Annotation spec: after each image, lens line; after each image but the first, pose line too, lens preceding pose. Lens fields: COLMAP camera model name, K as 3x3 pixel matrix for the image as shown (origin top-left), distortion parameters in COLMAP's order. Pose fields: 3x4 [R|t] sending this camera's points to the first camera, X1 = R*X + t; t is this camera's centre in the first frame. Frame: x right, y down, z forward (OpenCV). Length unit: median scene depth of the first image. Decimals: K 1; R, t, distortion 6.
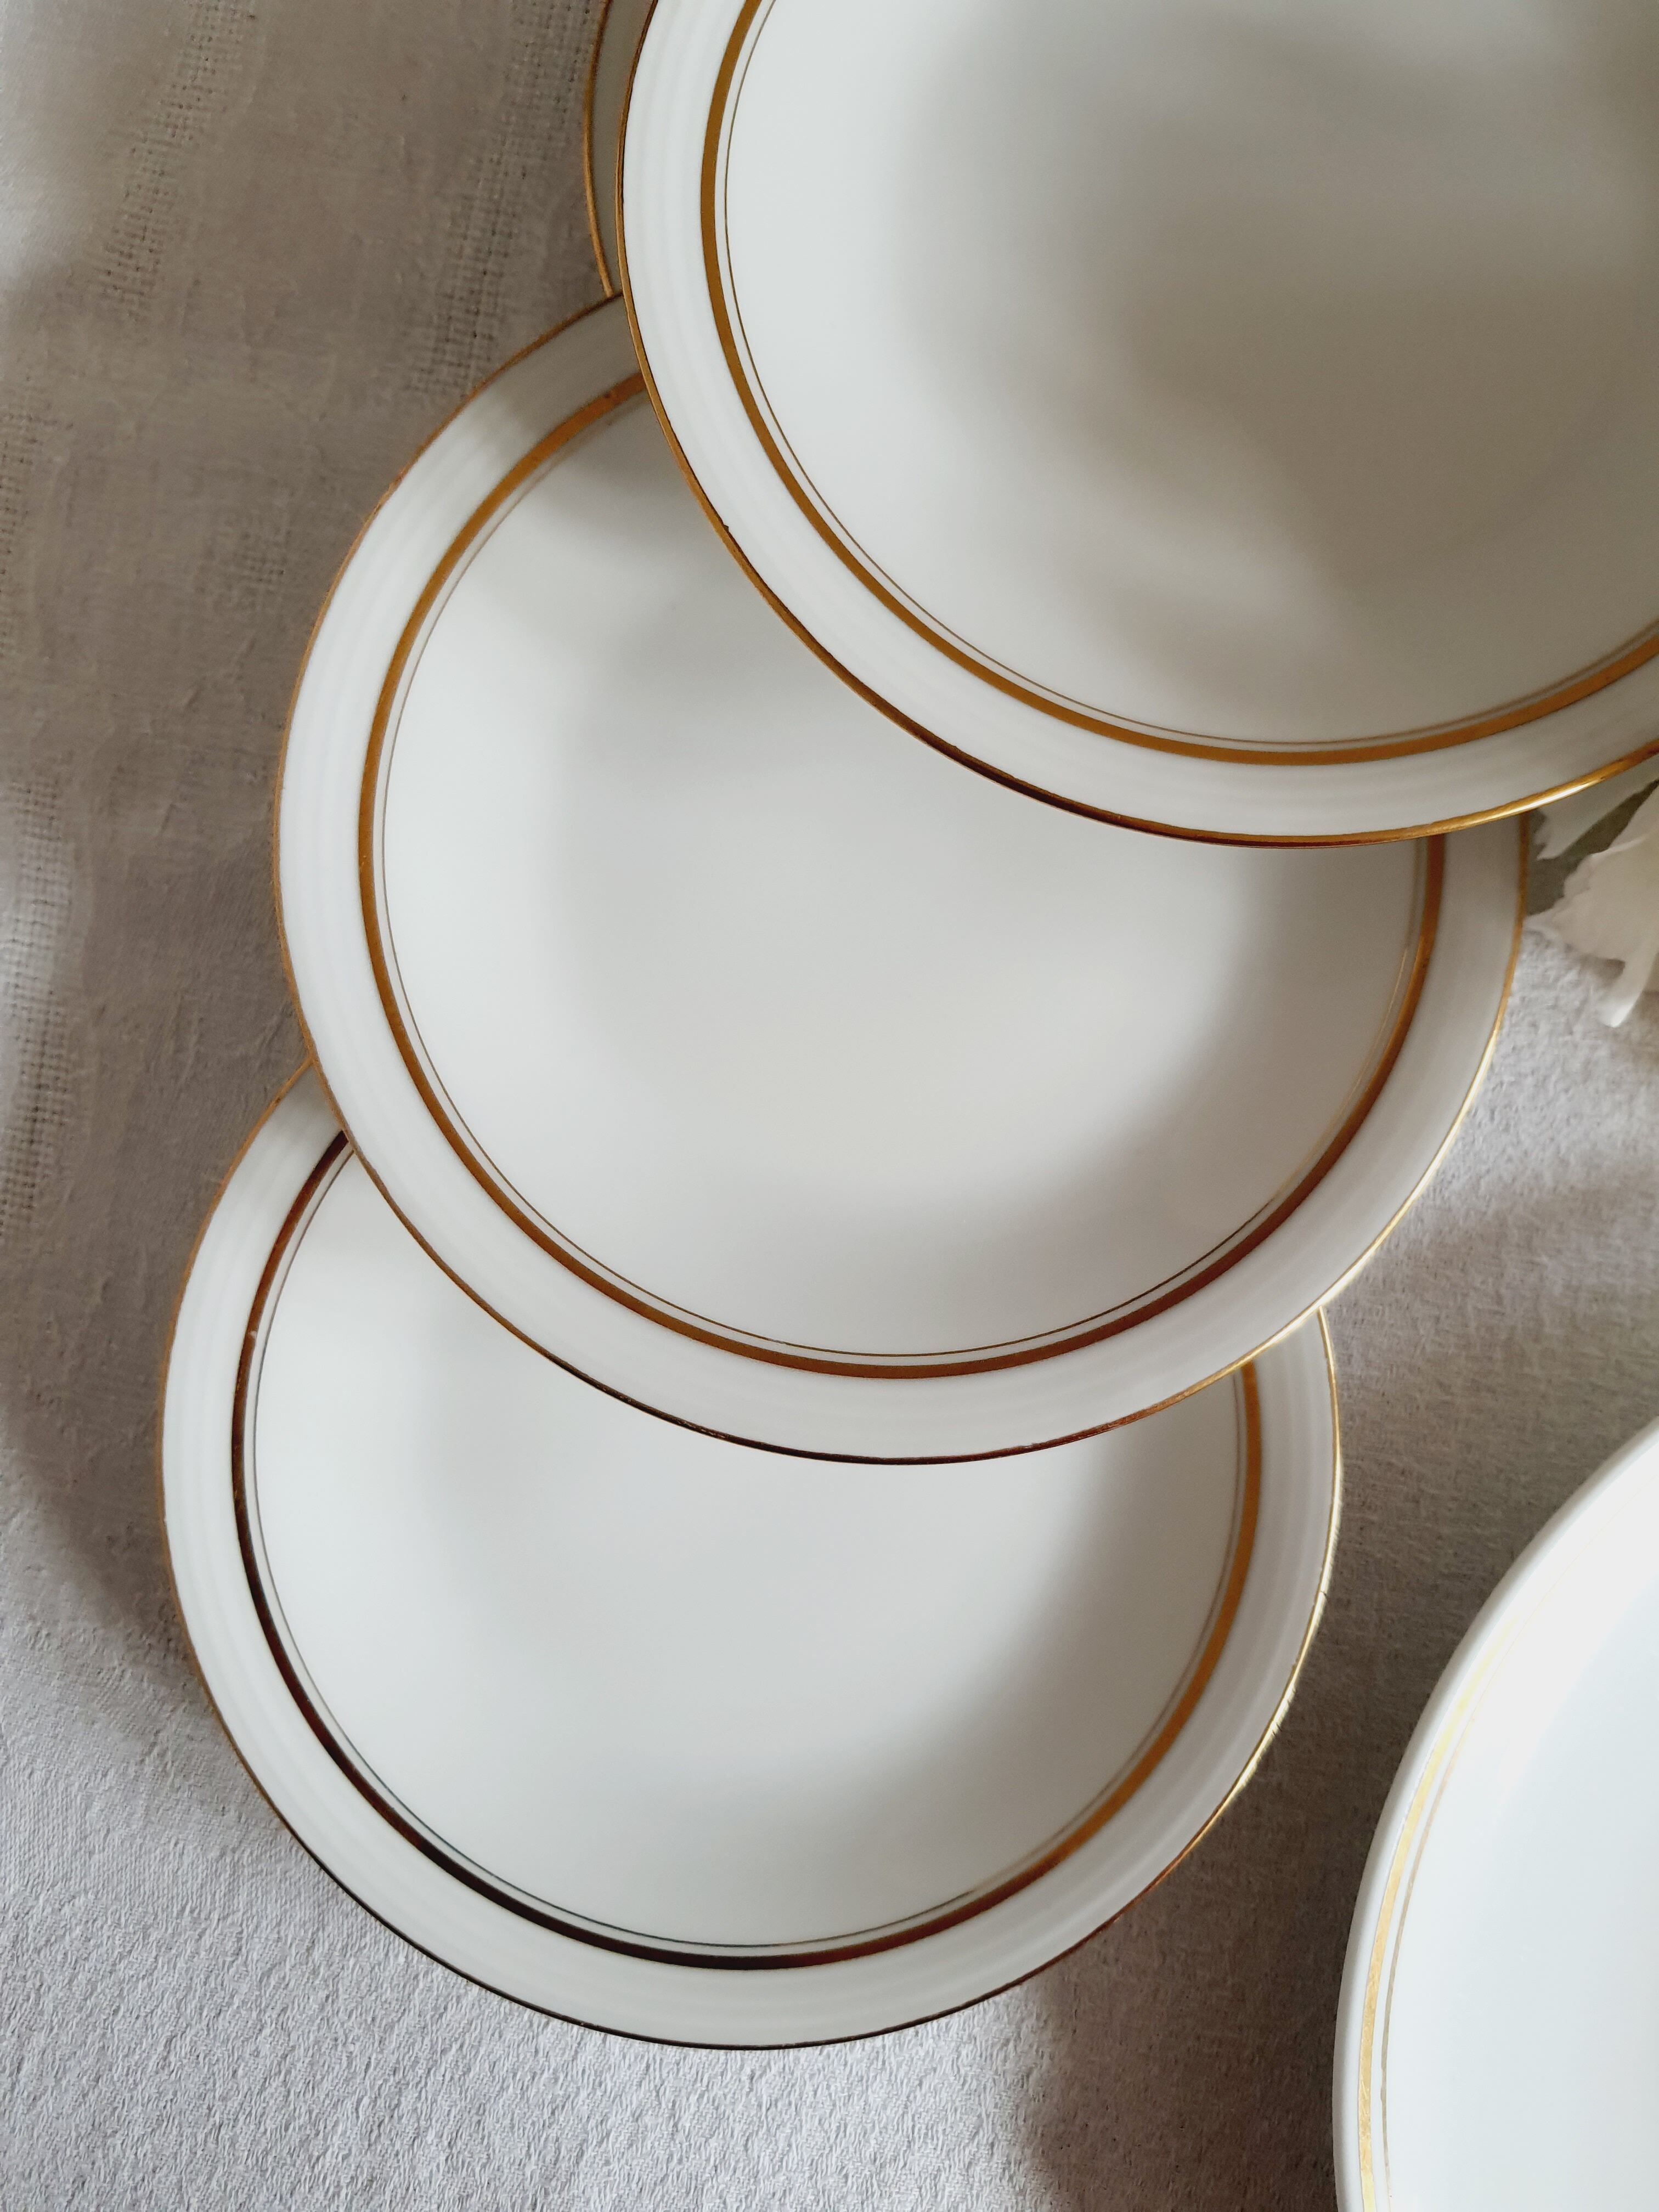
lens RADIAL K [[1759.2, 0, 832.9], [0, 1759.2, 1118.0], [0, 0, 1]] dist [0.044607, -0.102309]
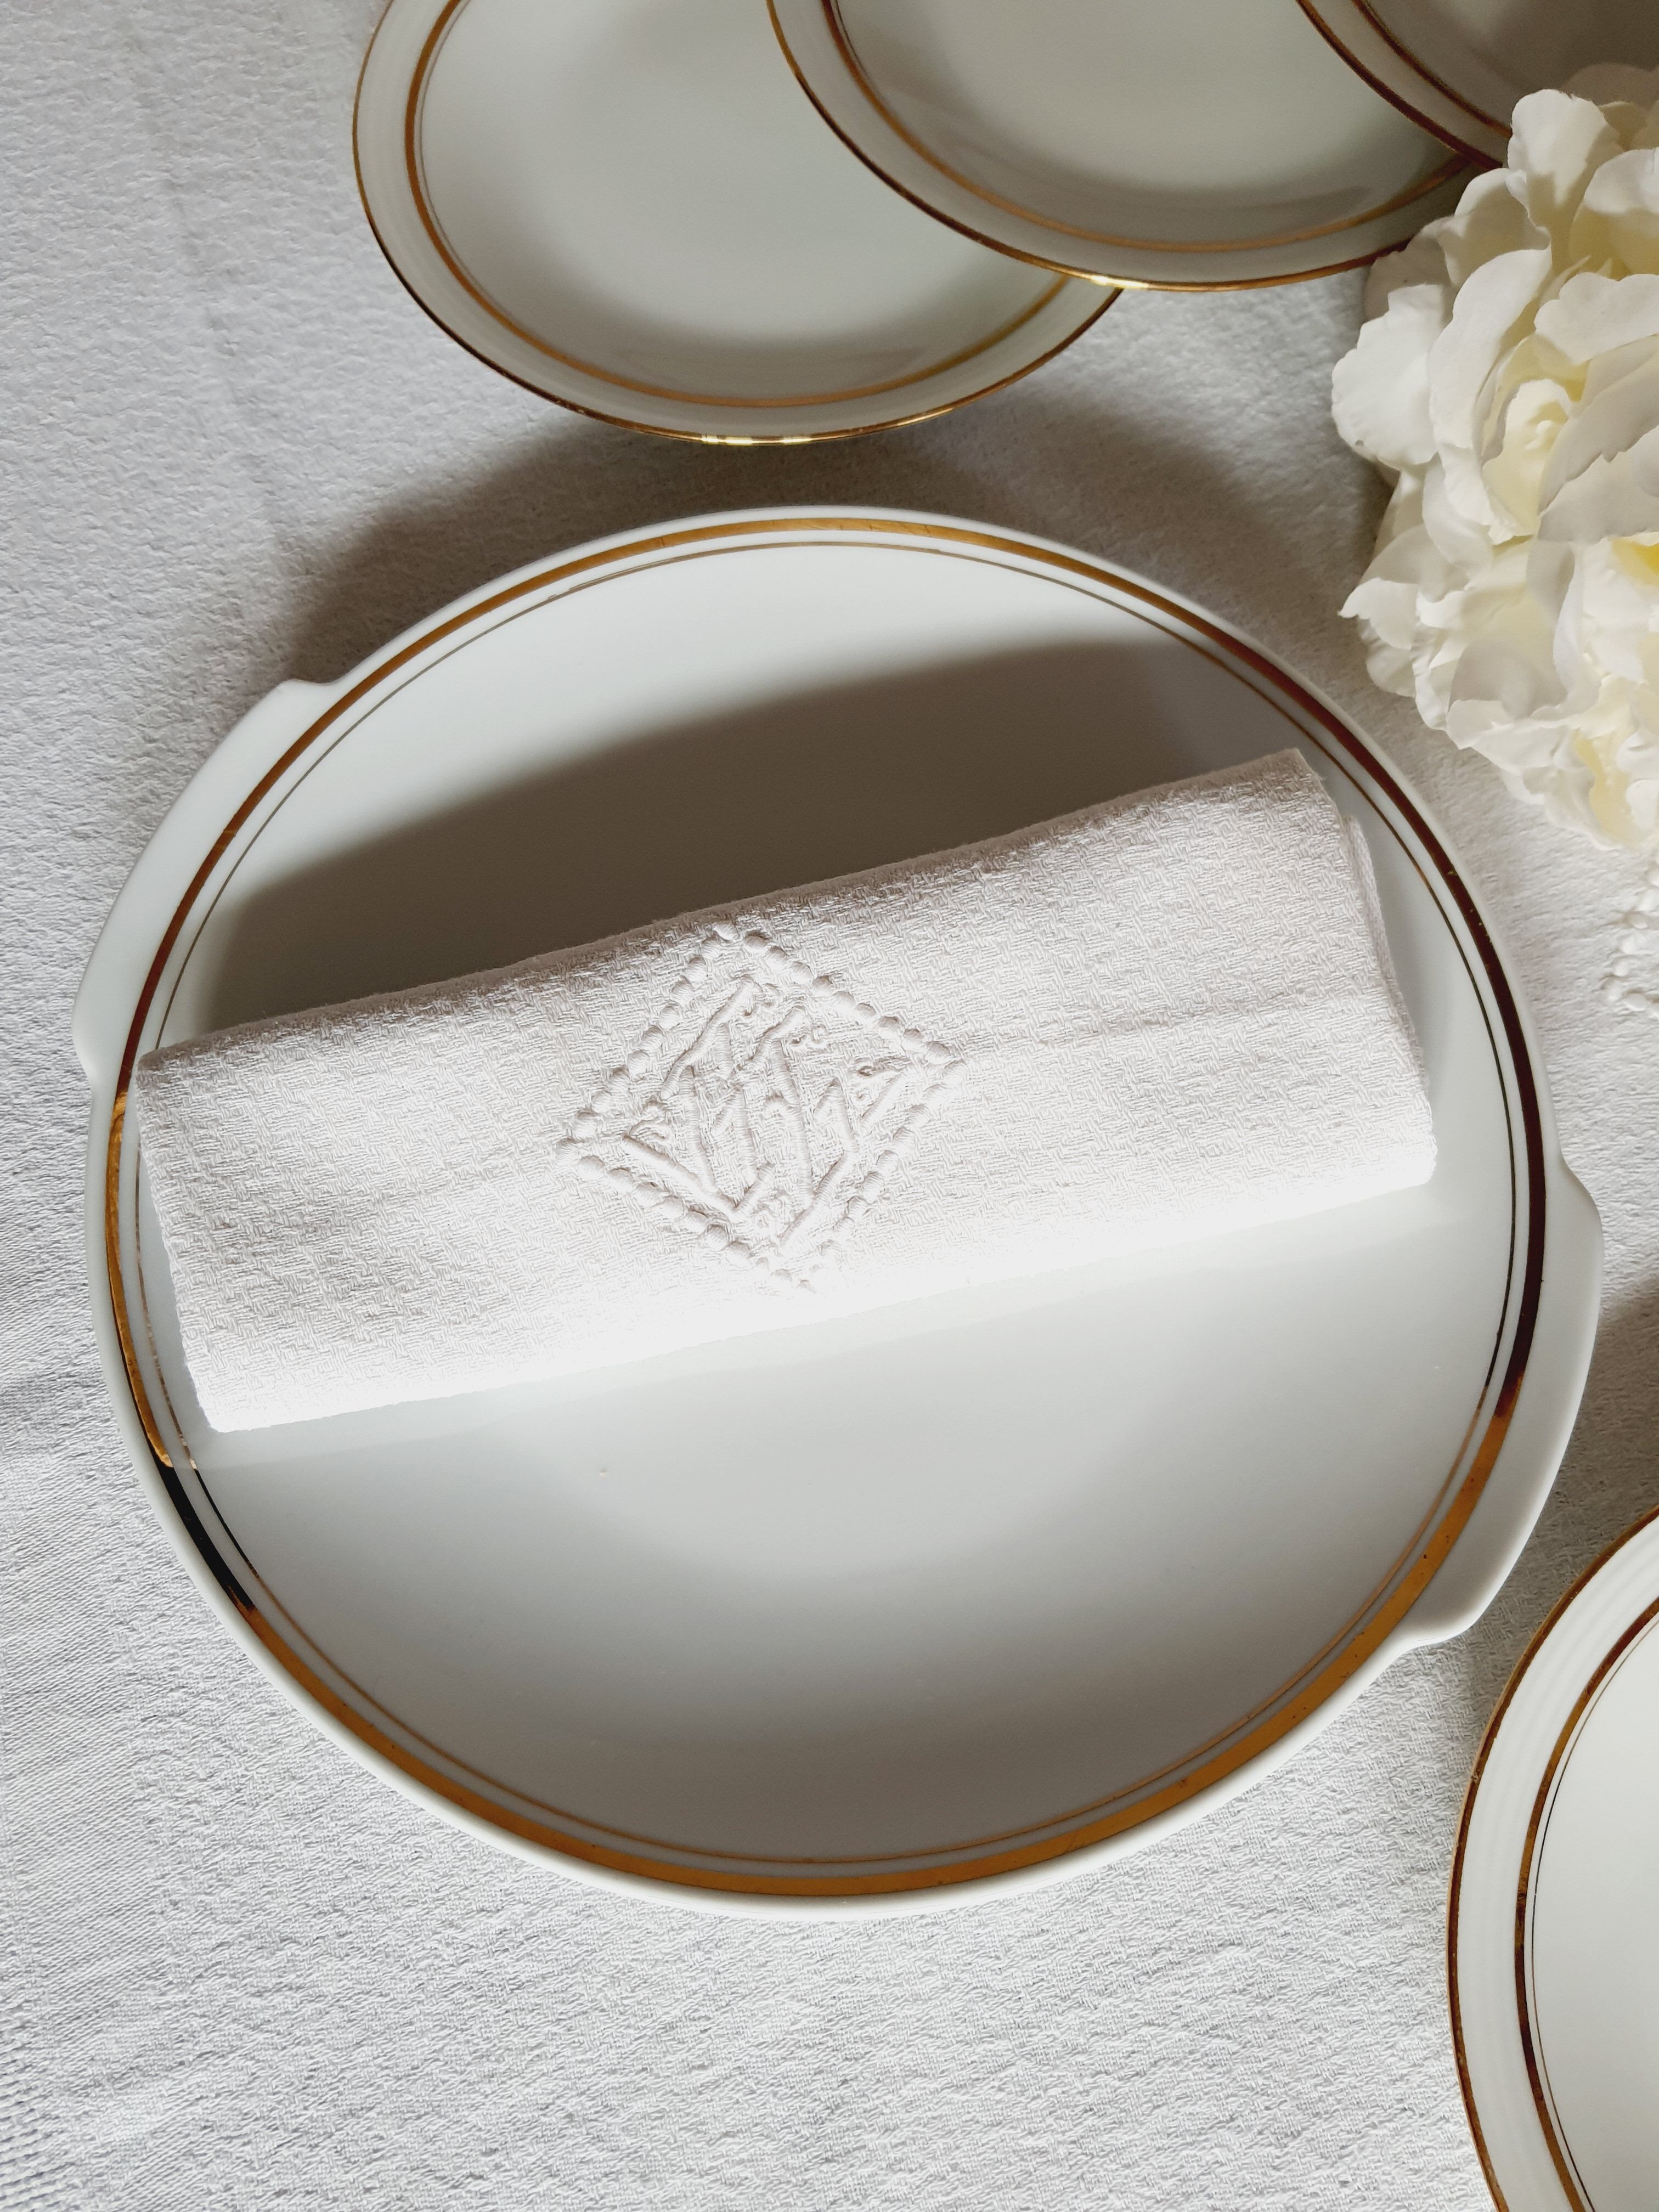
lens RADIAL K [[1759.2, 0, 836.3], [0, 1759.2, 1119.8], [0, 0, 1]] dist [0.044607, -0.102309]
pose [[0.461456, 0.857175, -0.228712, 0.947305], [-0.885787, 0.459518, -0.064993, 0.563447], [0.049387, 0.232582, 0.971322, -0.185209]]
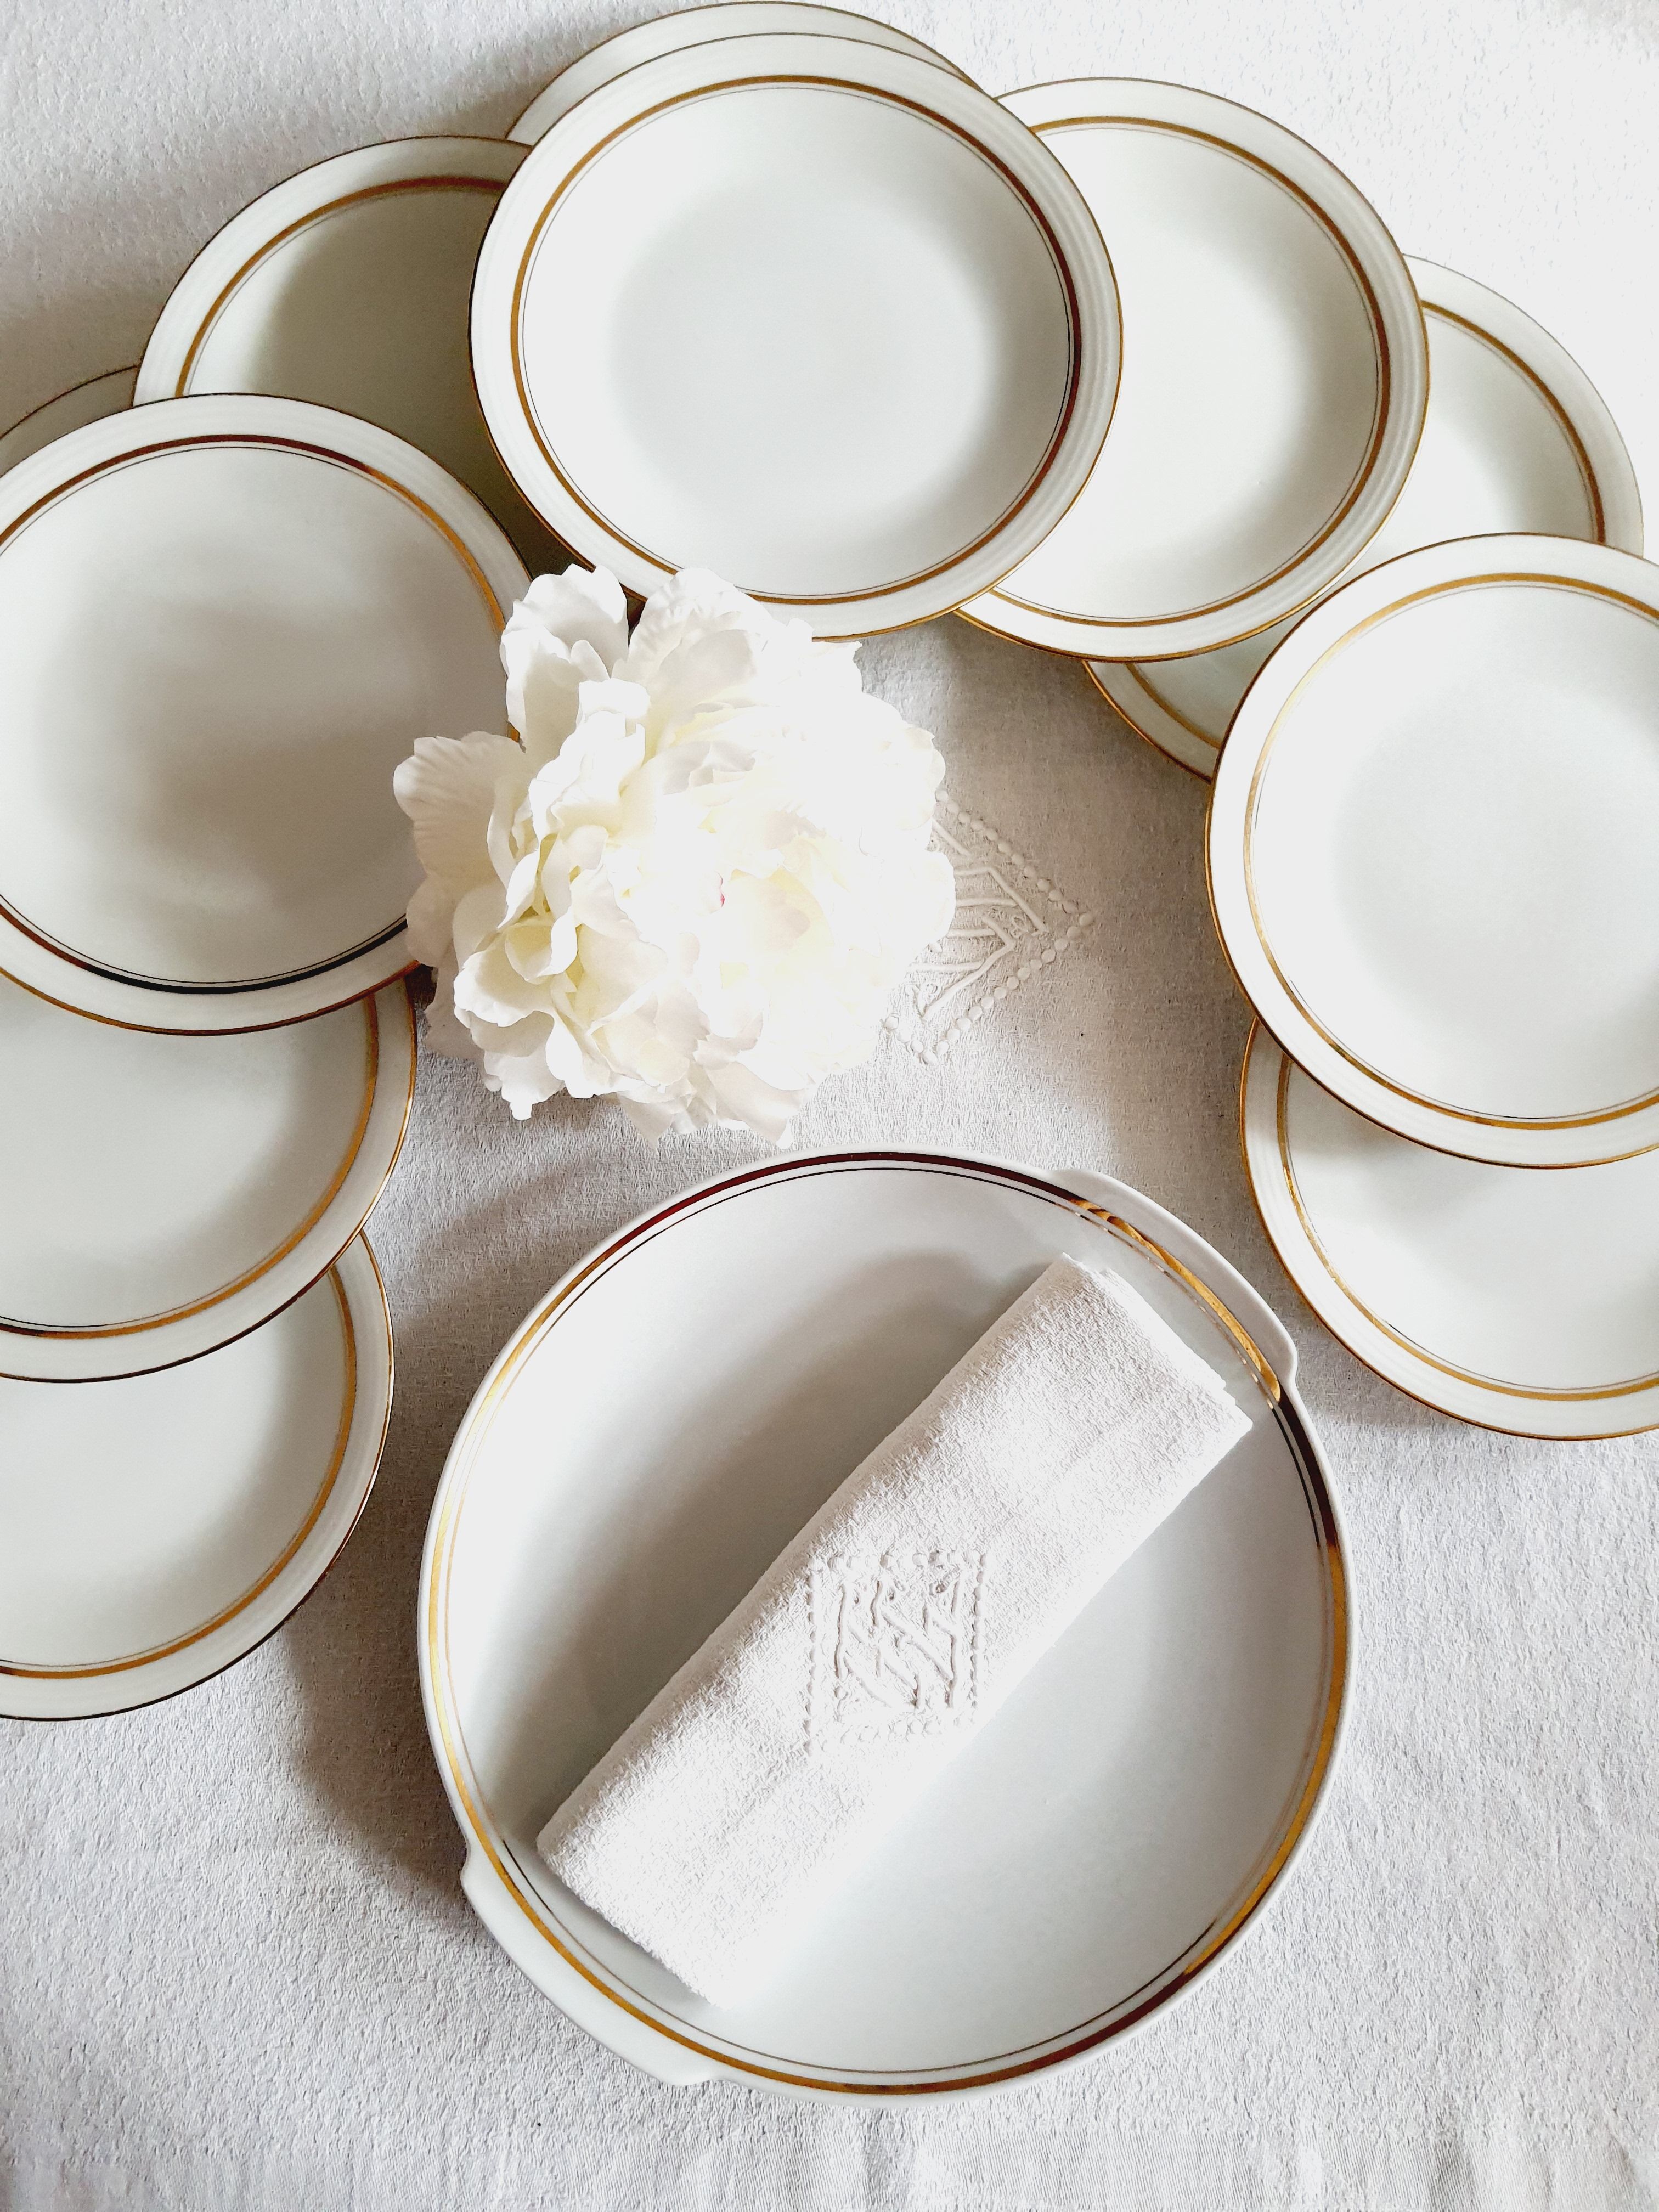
lens RADIAL K [[1759.2, 0, 843.4], [0, 1759.2, 1100.2], [0, 0, 1]] dist [0.044607, -0.102309]
pose [[0.984554, -0.155639, 0.080191, 0.597641], [0.159795, 0.985969, -0.048284, 0.099496], [-0.071551, 0.060352, 0.995609, -0.834842]]
